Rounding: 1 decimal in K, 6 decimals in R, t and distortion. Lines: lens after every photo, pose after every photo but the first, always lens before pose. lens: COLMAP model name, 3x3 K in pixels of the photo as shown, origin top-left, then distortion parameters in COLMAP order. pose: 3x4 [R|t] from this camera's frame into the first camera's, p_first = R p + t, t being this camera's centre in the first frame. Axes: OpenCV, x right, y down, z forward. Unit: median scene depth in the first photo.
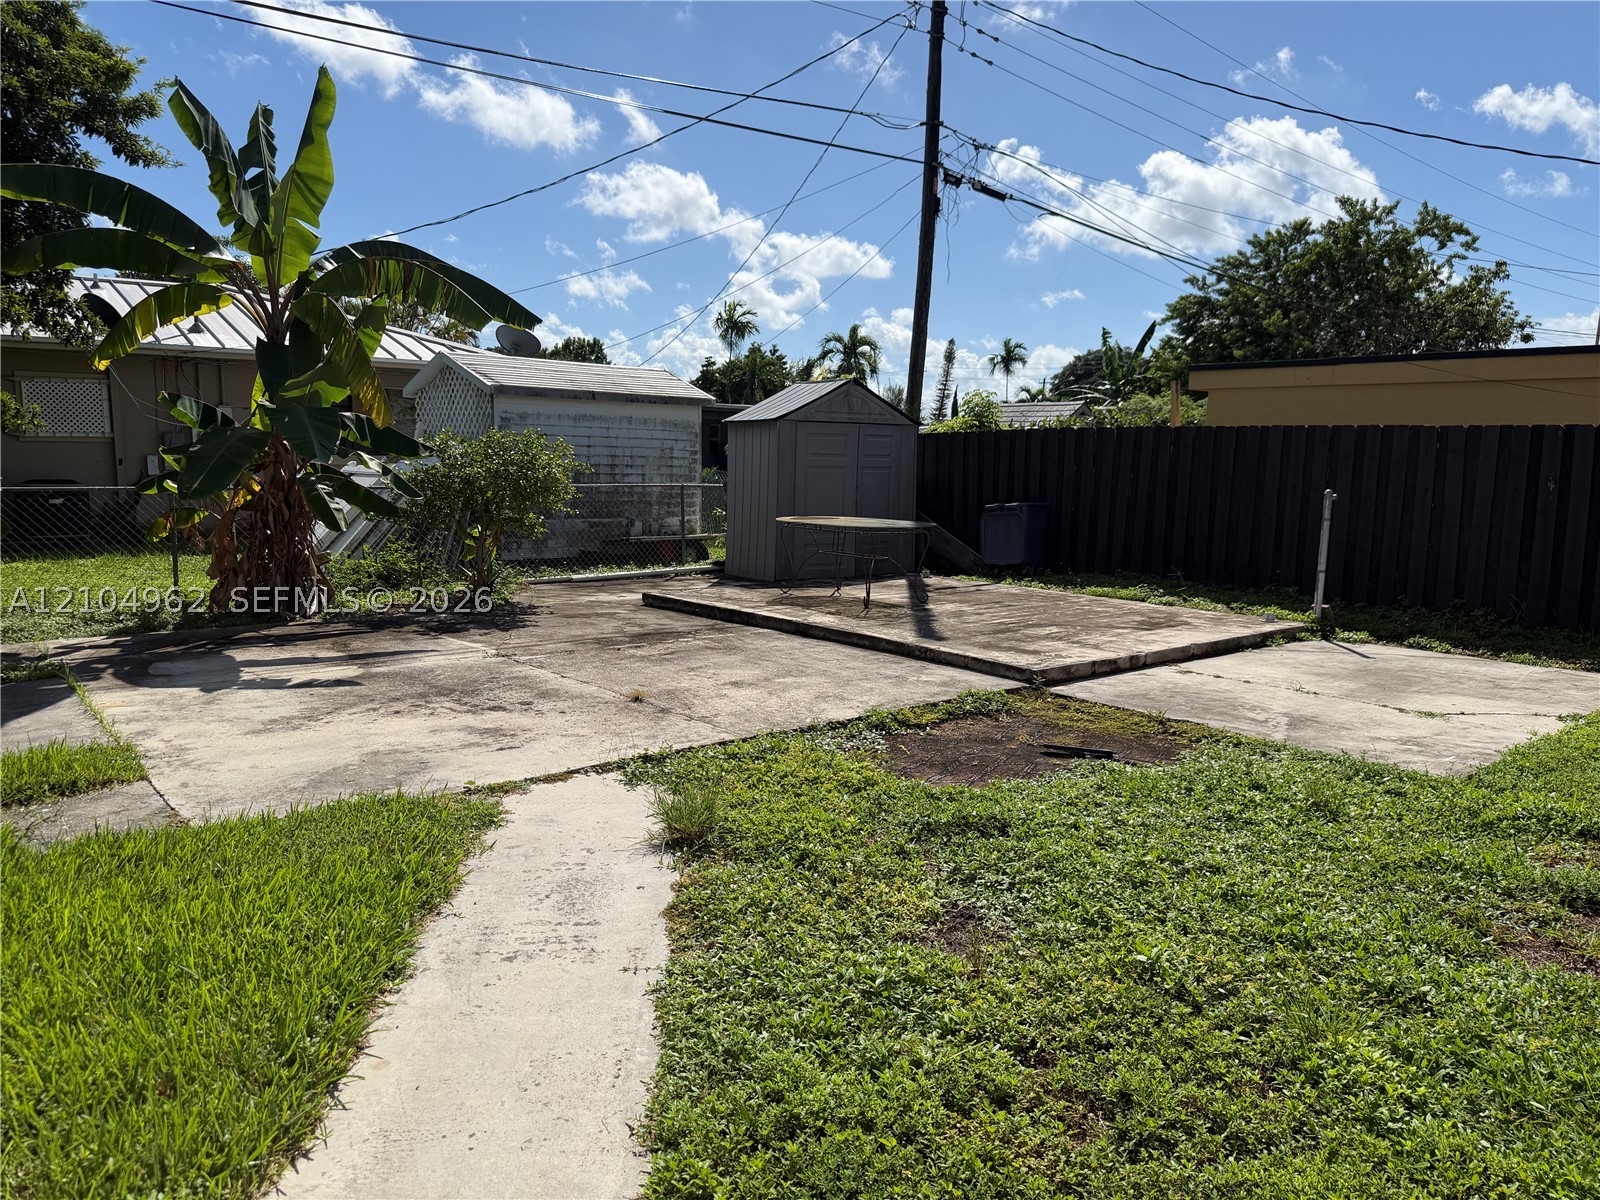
lens RADIAL K [[1148.5, 0, 779.2], [0, 1148.5, 595.1], [0, 0, 1]] dist [0.084755, -0.119228]
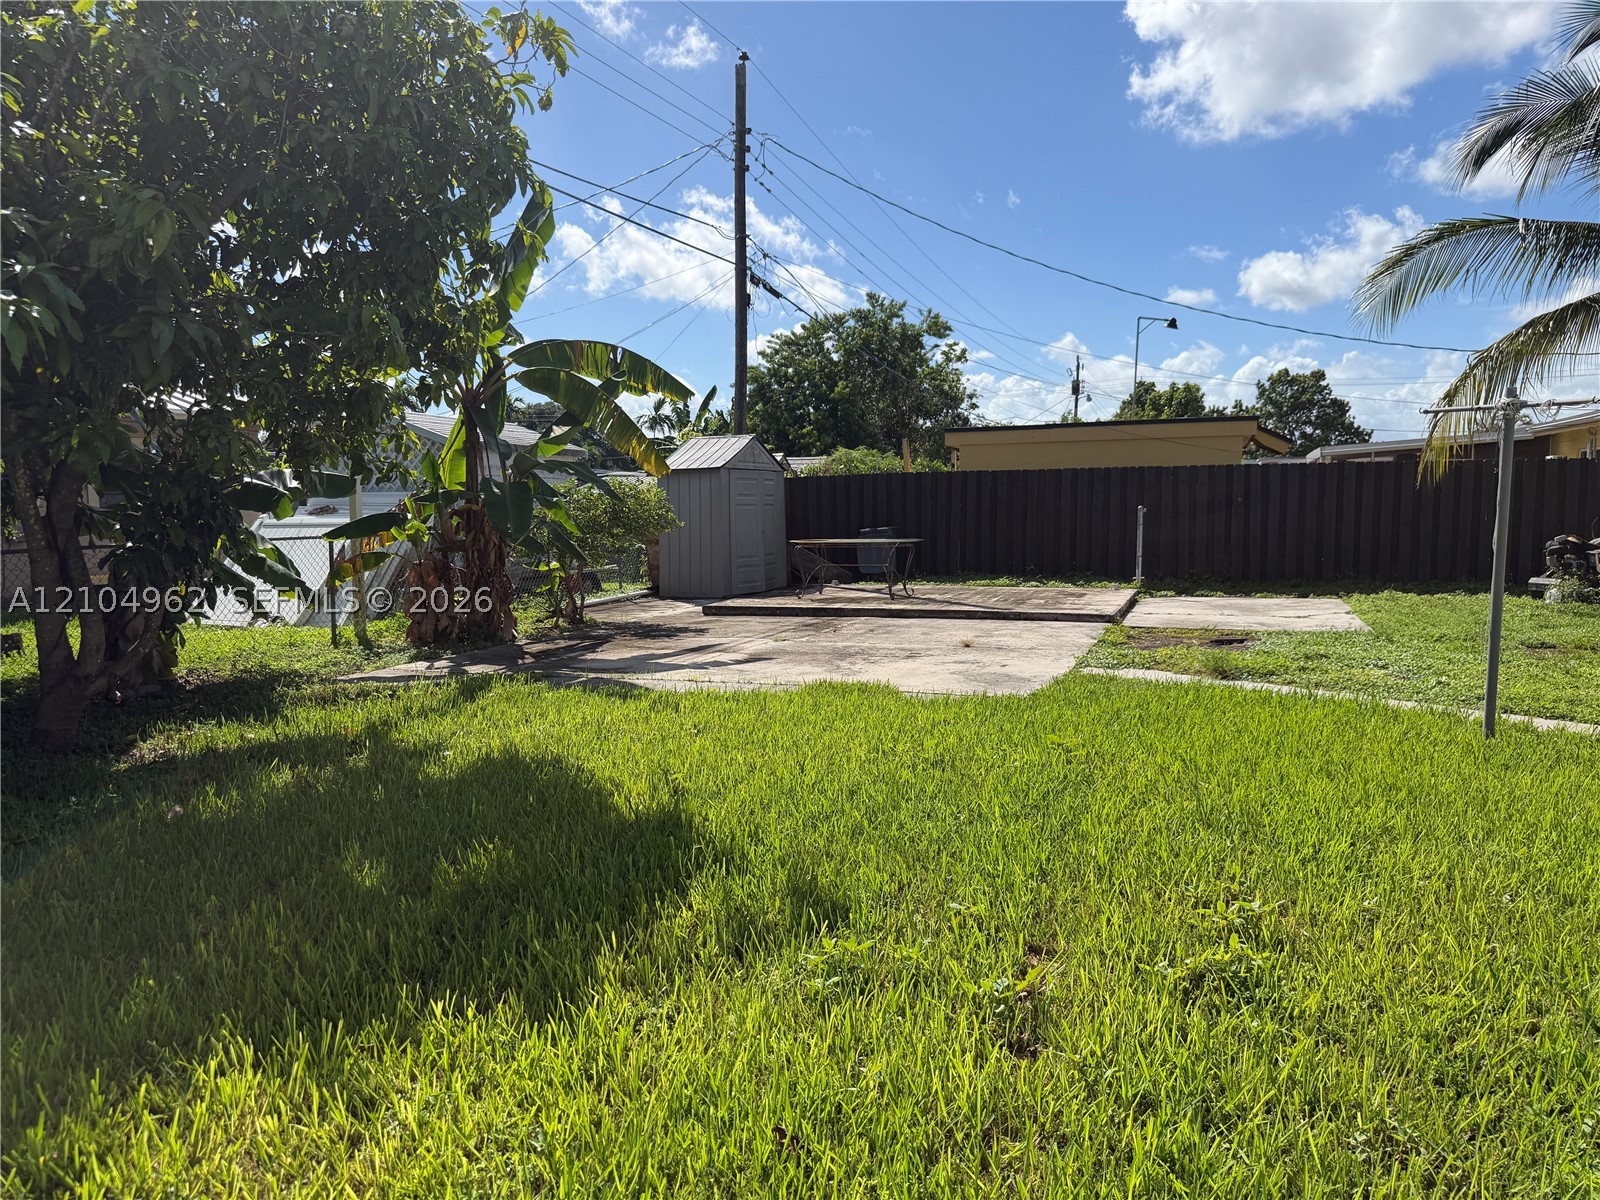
lens RADIAL K [[1131.8, 0, 810.3], [0, 1131.8, 600.2], [0, 0, 1]] dist [0.041307, -0.038321]
pose [[0.866538, -0.067810, 0.494483, -0.438893], [0.086069, 0.996188, -0.014218, 0.014417], [-0.491634, 0.054880, 0.869071, -0.093698]]
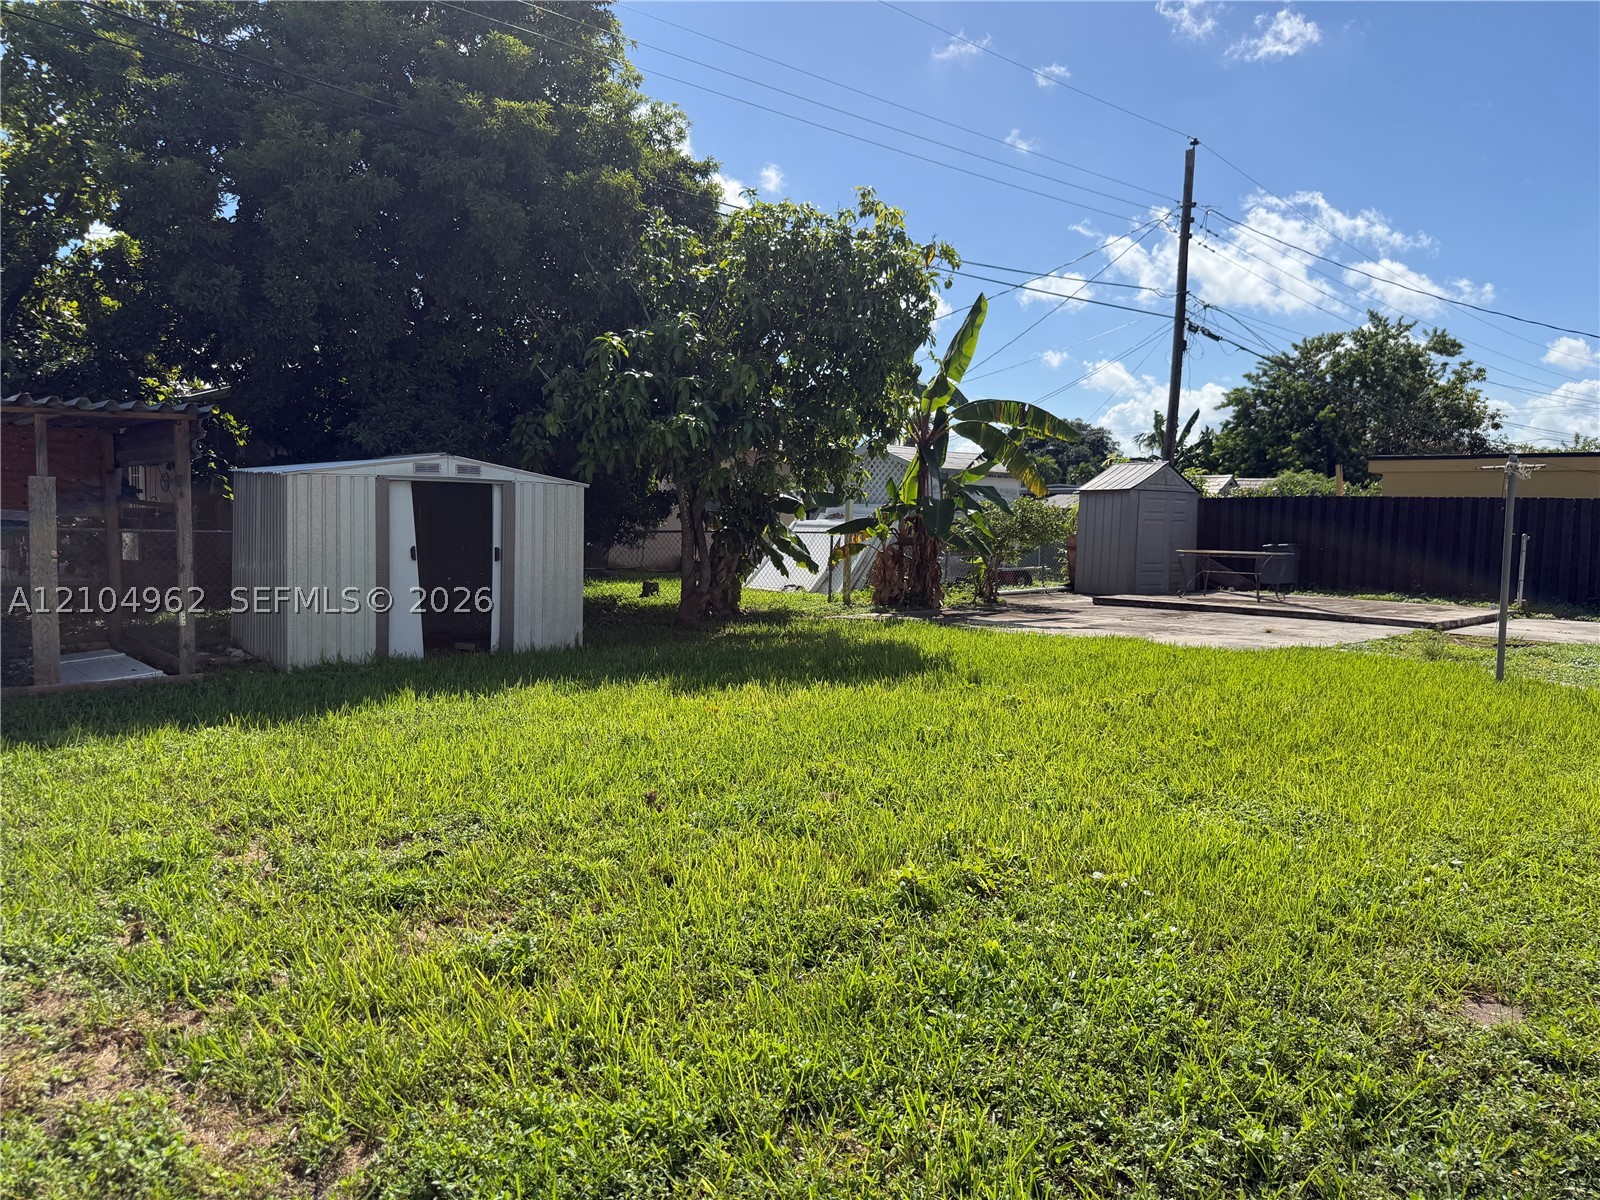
lens RADIAL K [[1131.8, 0, 810.3], [0, 1131.8, 600.2], [0, 0, 1]] dist [0.041307, -0.038321]
pose [[0.997037, -0.000185, 0.076920, -0.447223], [0.003785, 0.998904, -0.046654, 0.052071], [-0.076827, 0.046807, 0.995945, -0.387237]]
